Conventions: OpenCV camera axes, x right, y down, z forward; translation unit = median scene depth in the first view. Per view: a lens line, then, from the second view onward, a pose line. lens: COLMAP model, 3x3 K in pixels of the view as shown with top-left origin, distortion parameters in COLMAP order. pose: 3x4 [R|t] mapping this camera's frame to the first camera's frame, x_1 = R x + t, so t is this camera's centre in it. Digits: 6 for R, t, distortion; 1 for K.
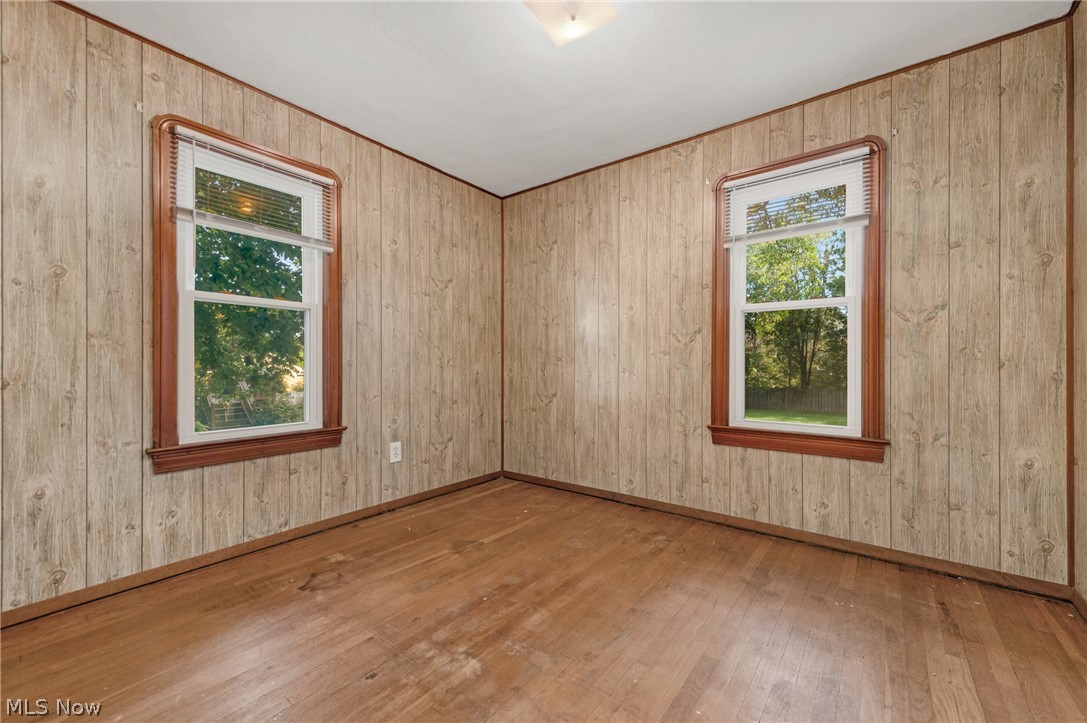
lens RADIAL K [[489.5, 0, 549.6], [0, 489.5, 367.5], [0, 0, 1]] dist [0.000899, -0.000505]
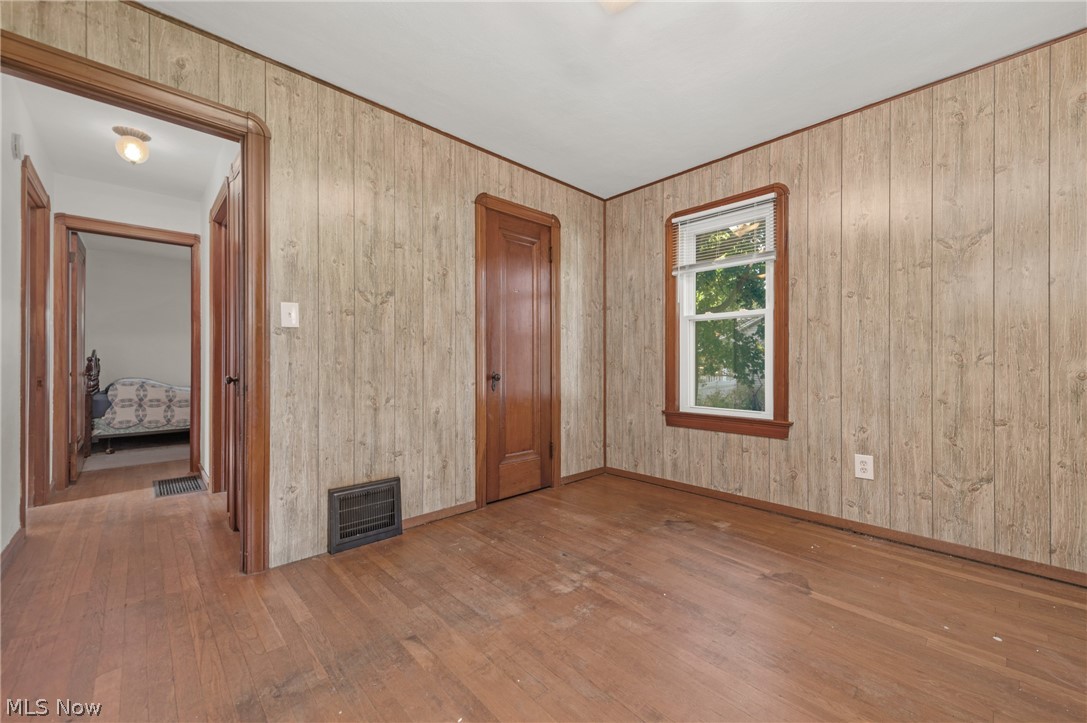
lens RADIAL K [[430.3, 0, 557.3], [0, 430.3, 361.1], [0, 0, 1]] dist [0.006579, -0.000392]
pose [[-0.219919, 0.001584, -0.975517, 0.593884], [-0.000796, 0.999998, 0.001803, -0.010177], [0.975518, 0.001173, -0.219918, 0.735210]]
